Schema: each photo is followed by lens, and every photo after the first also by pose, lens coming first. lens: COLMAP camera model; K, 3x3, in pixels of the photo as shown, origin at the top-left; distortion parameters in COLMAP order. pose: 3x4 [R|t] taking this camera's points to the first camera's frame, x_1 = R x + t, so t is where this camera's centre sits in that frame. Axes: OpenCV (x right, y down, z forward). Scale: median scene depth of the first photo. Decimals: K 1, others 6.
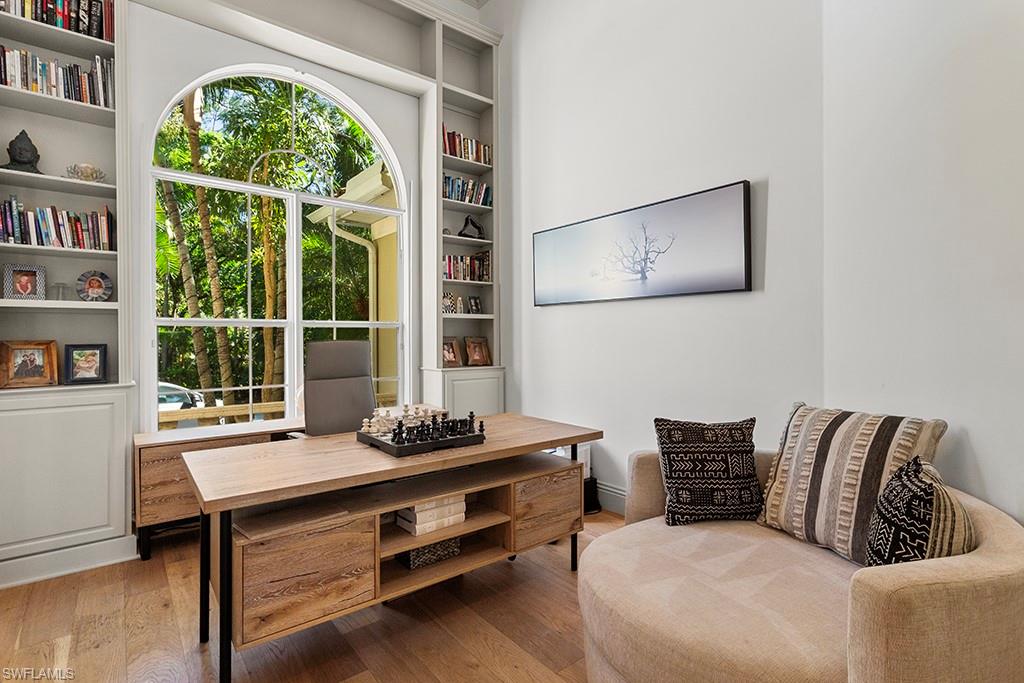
lens RADIAL K [[494.7, 0, 507.9], [0, 494.7, 335.1], [0, 0, 1]] dist [0.002063, 0.003738]
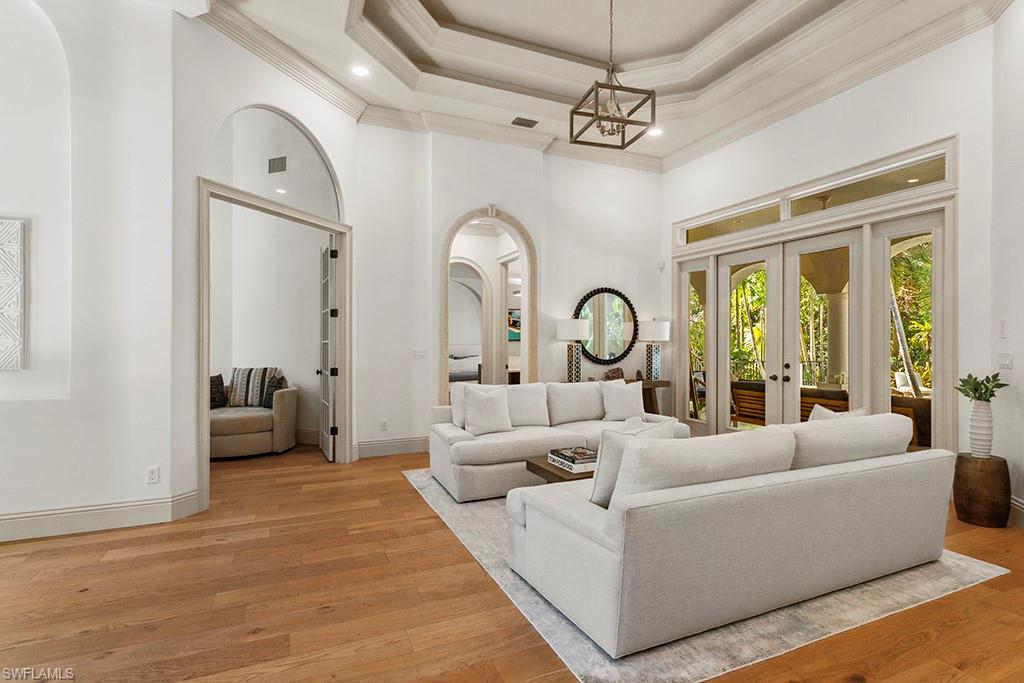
lens RADIAL K [[494.7, 0, 507.2], [0, 494.7, 341.6], [0, 0, 1]] dist [0.002063, 0.003738]
pose [[0.259279, 0.000385, 0.965802, -2.231098], [0.005802, 0.999981, -0.001956, -0.012633], [-0.965785, 0.006110, 0.259272, -1.637250]]
